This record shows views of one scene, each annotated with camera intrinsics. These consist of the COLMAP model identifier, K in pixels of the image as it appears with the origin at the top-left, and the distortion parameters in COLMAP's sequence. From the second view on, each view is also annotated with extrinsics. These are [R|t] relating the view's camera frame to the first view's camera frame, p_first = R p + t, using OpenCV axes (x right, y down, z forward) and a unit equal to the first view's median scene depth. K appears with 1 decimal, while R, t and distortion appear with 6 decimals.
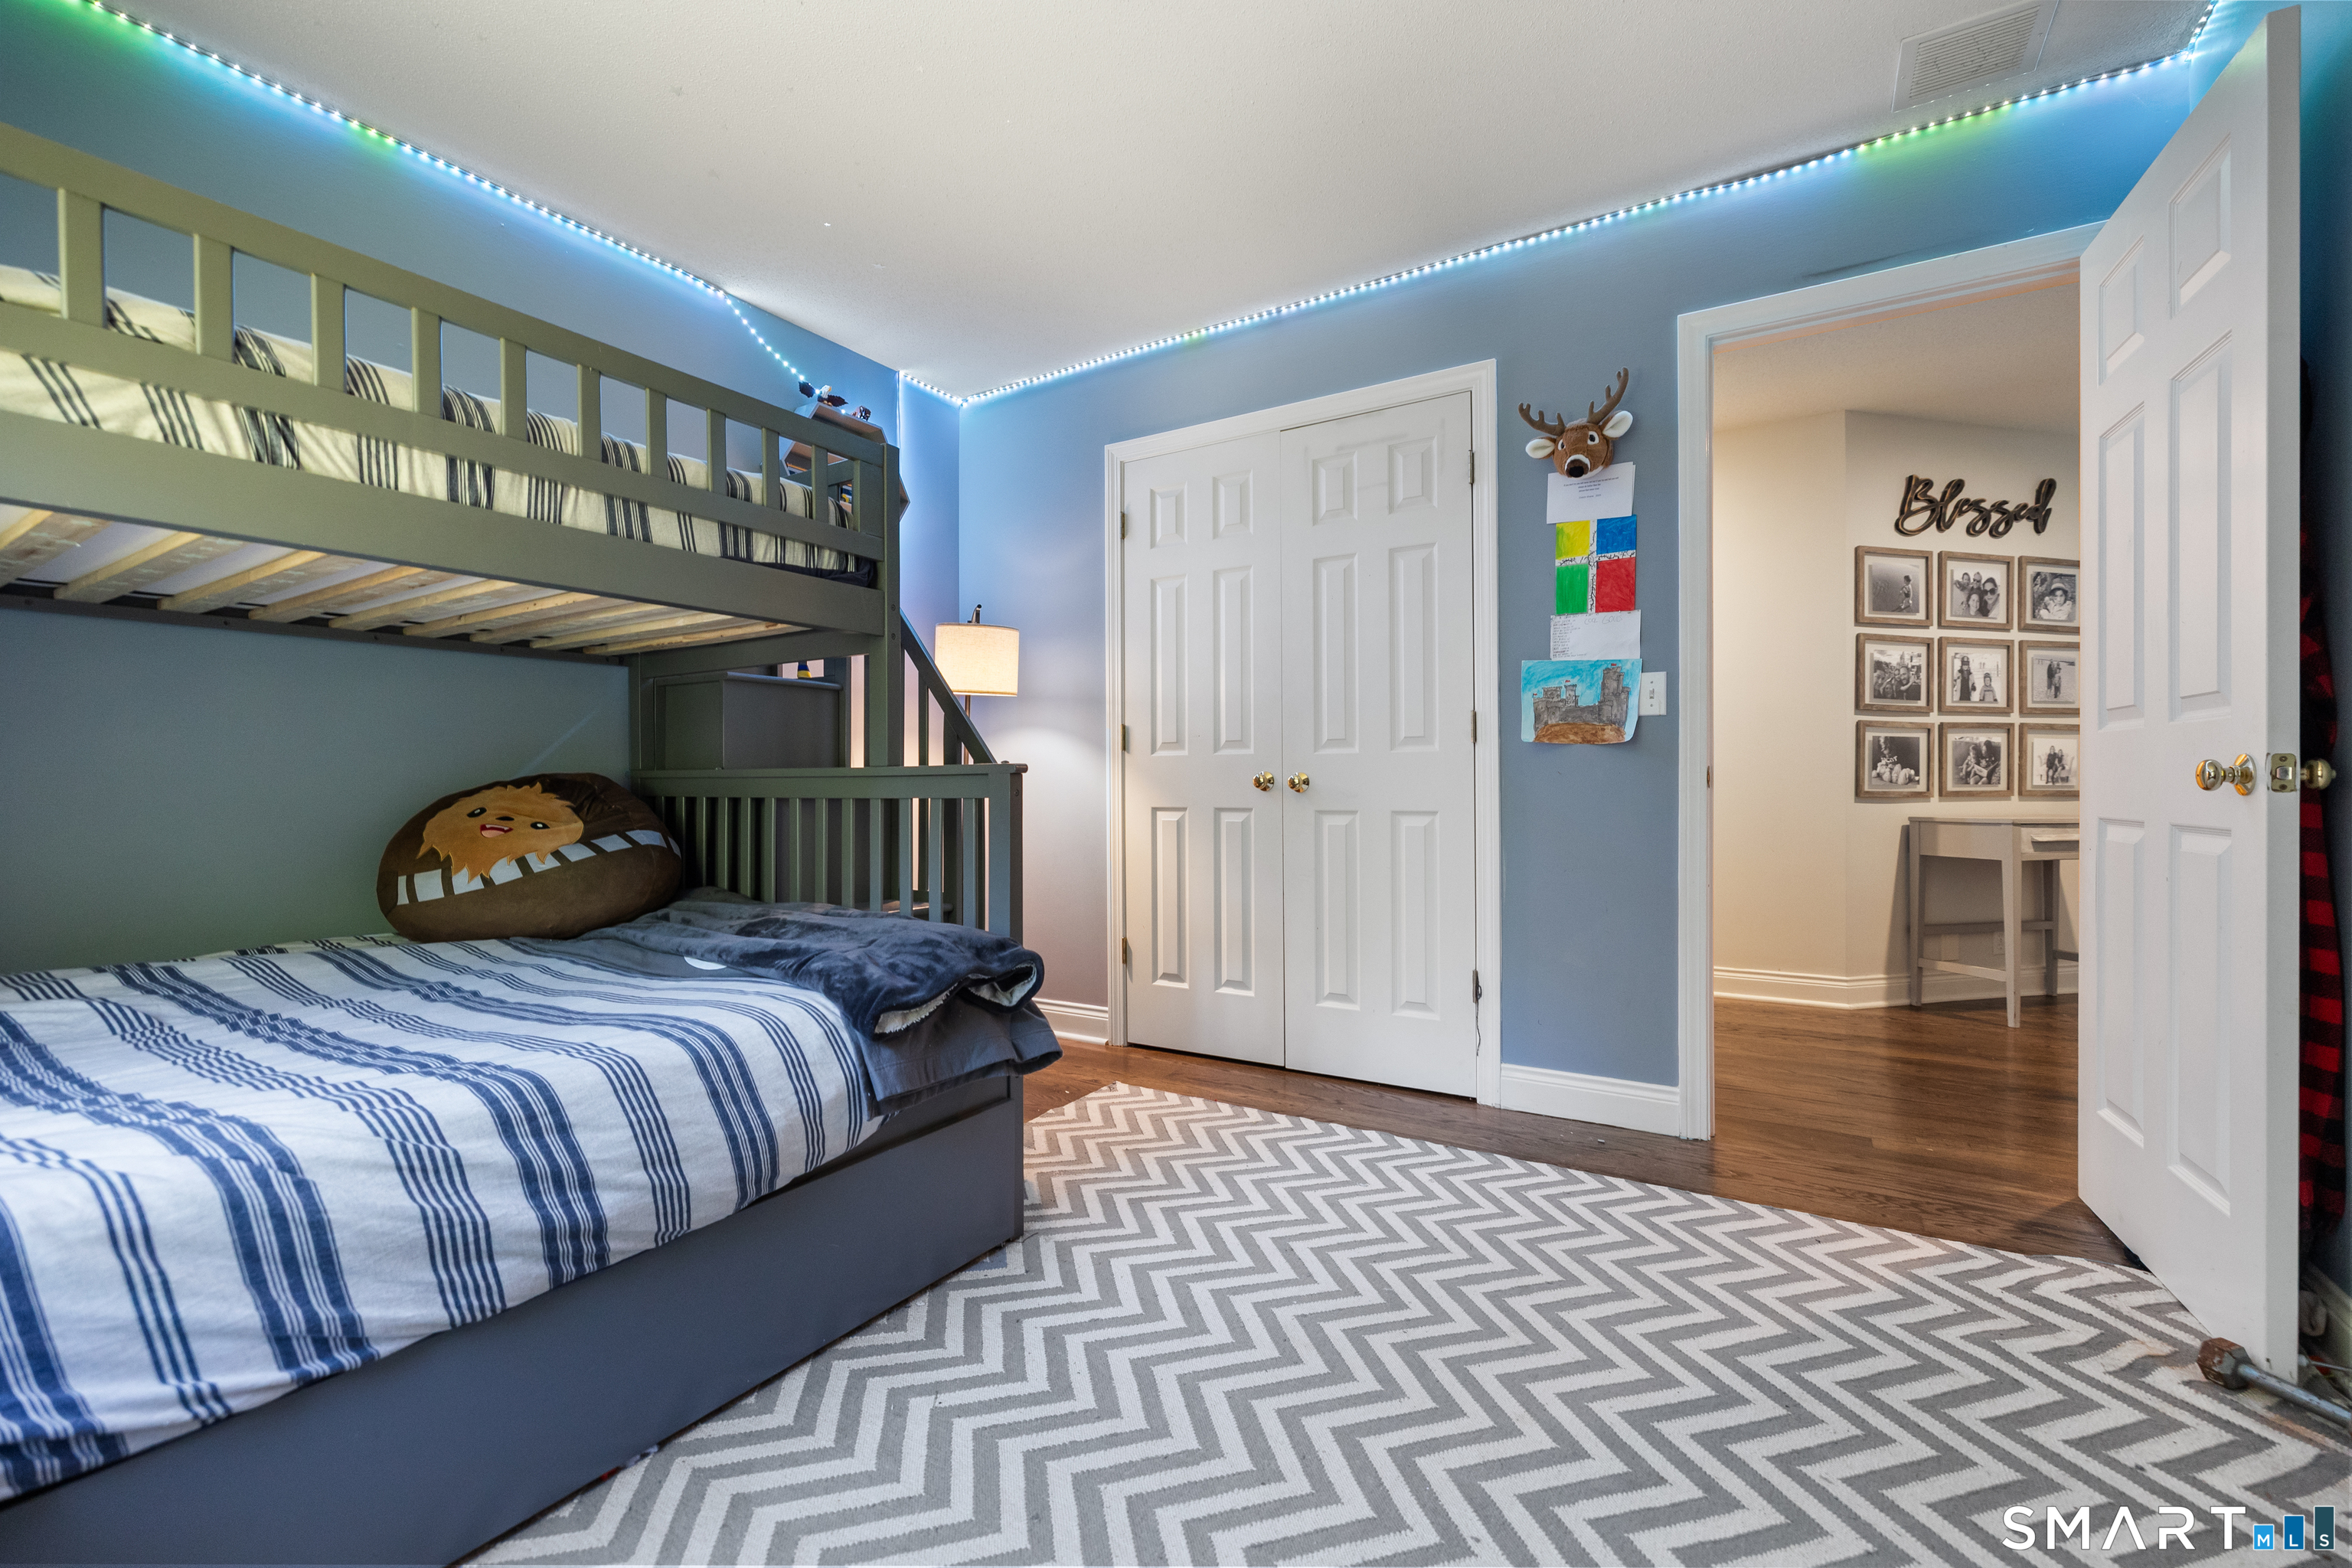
lens RADIAL K [[983.0, 0, 1191.5], [0, 983.0, 783.4], [0, 0, 1]] dist [0.001387, -0.000196]
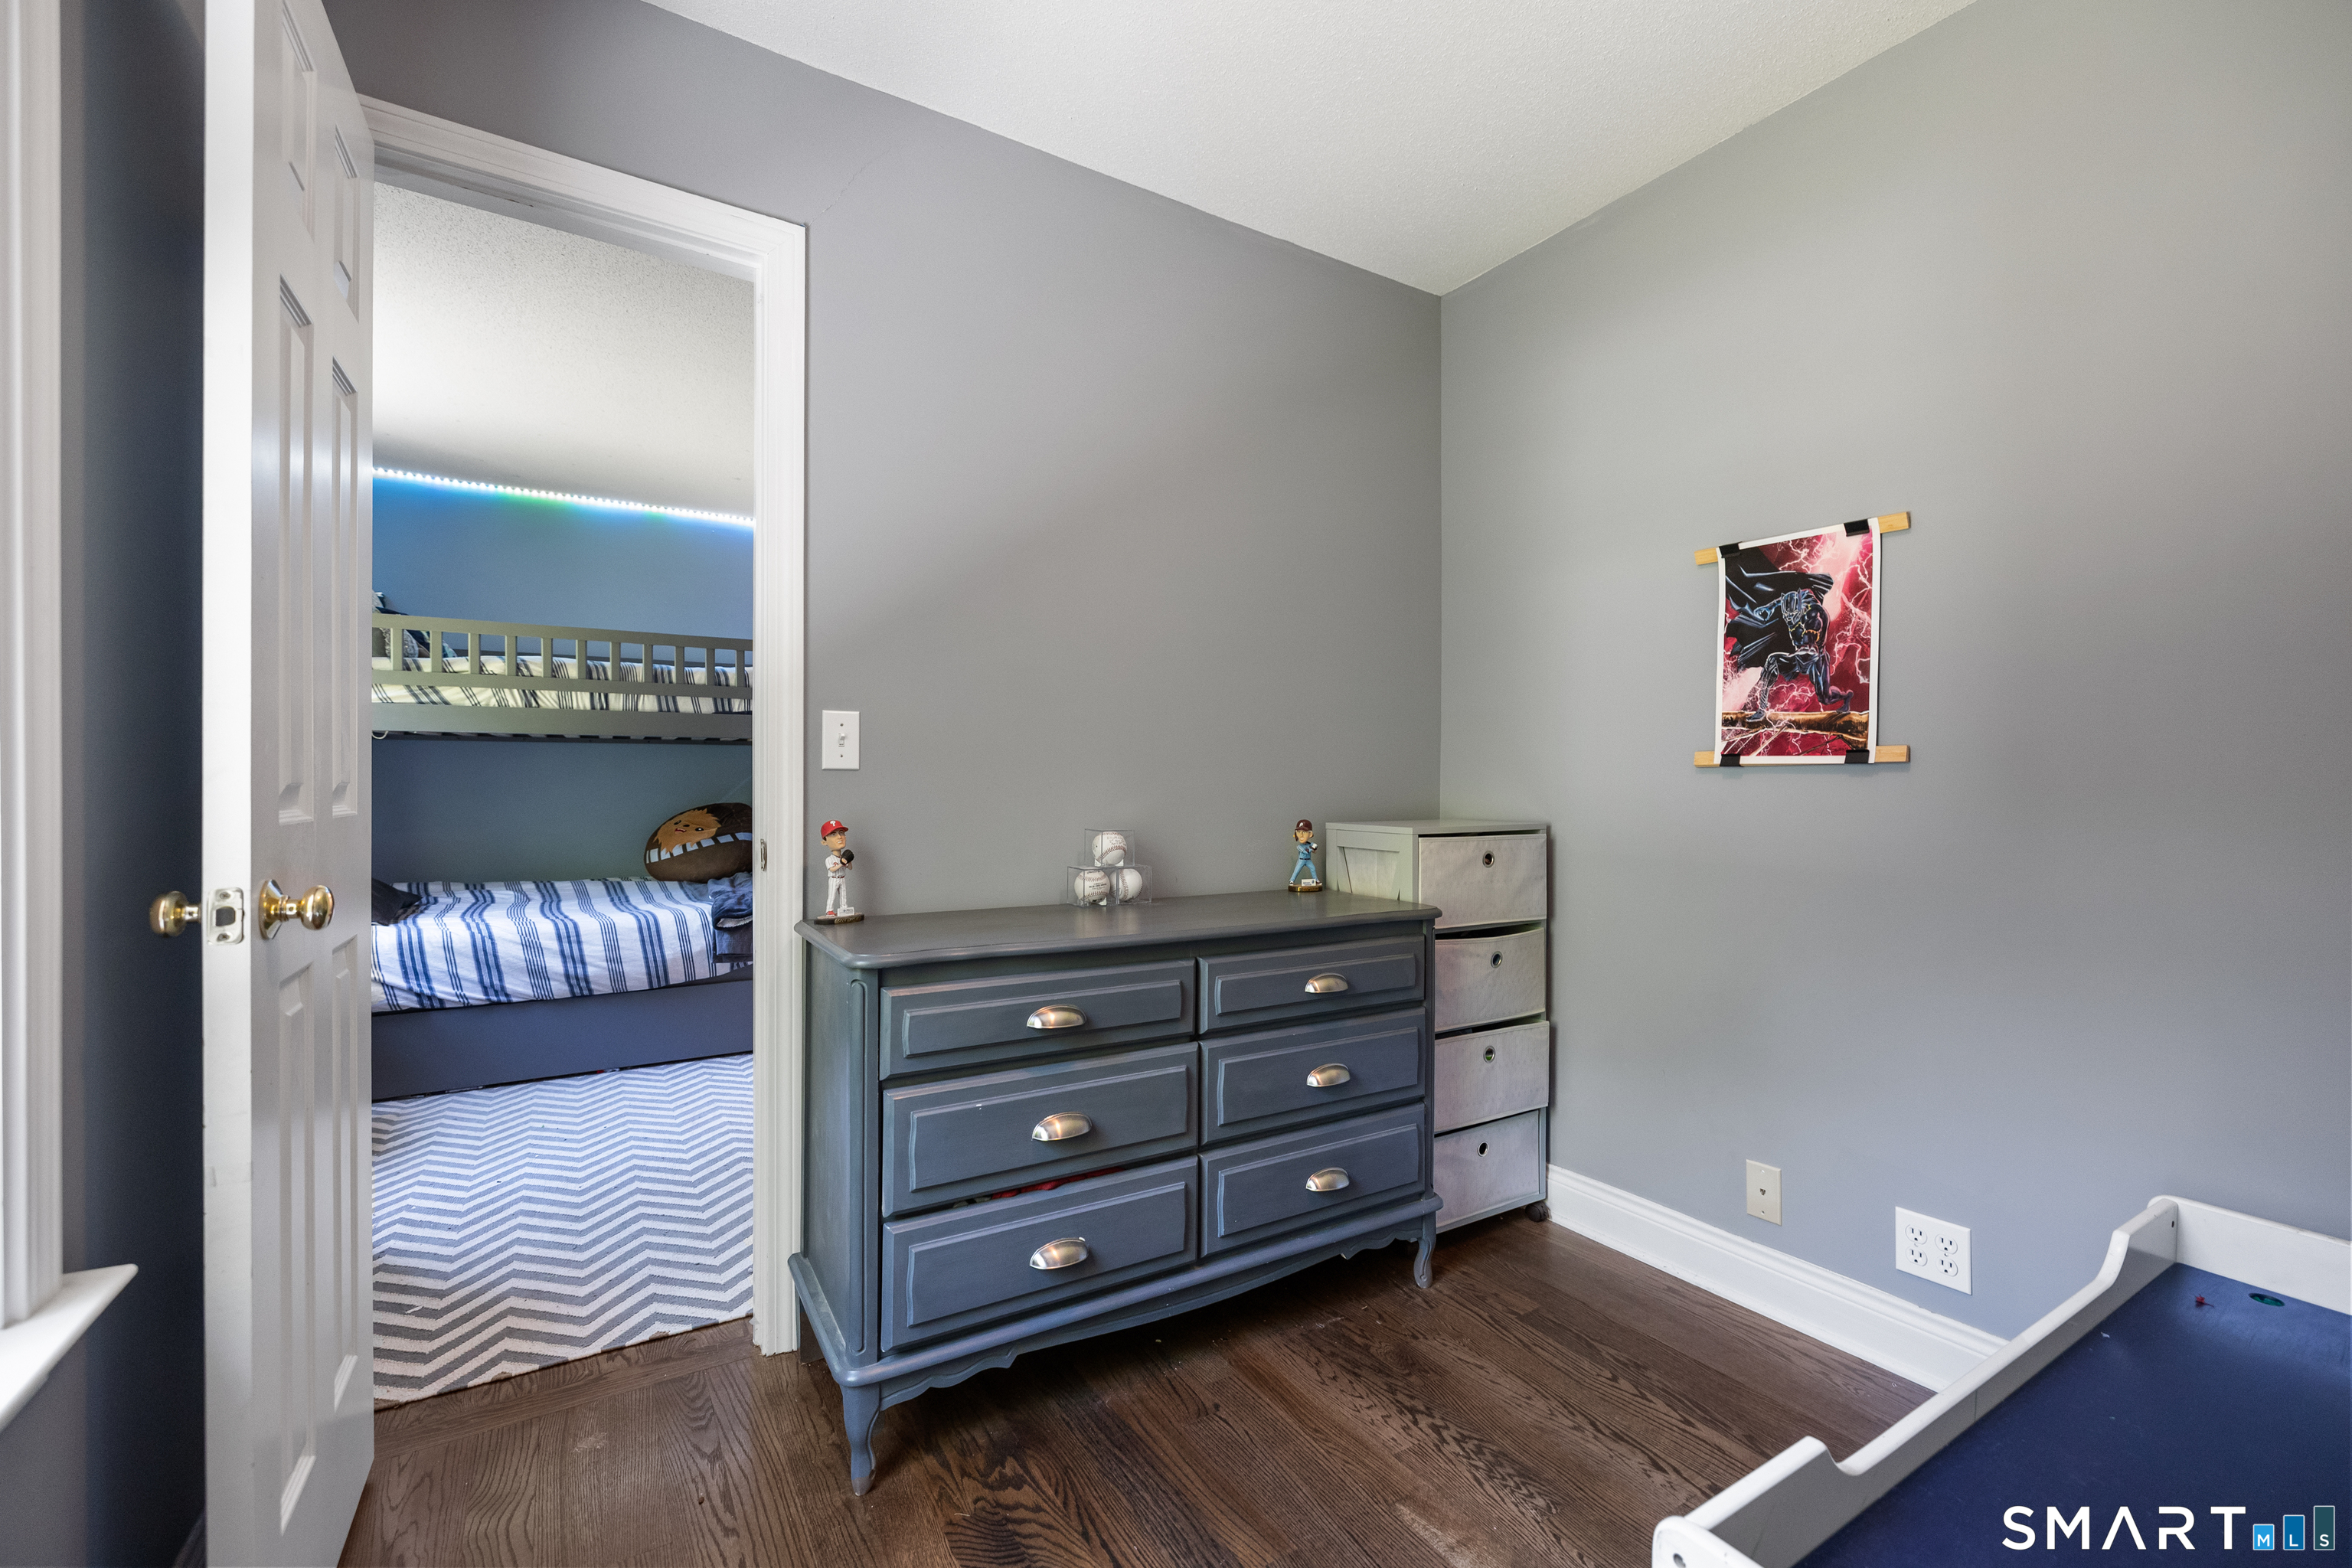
lens RADIAL K [[983.0, 0, 1191.5], [0, 983.0, 783.4], [0, 0, 1]] dist [0.001387, -0.000196]
pose [[0.888334, 0.007929, -0.459130, 2.237817], [-0.005294, 0.999961, 0.007026, -0.137623], [0.459168, -0.003810, 0.888341, -0.710840]]
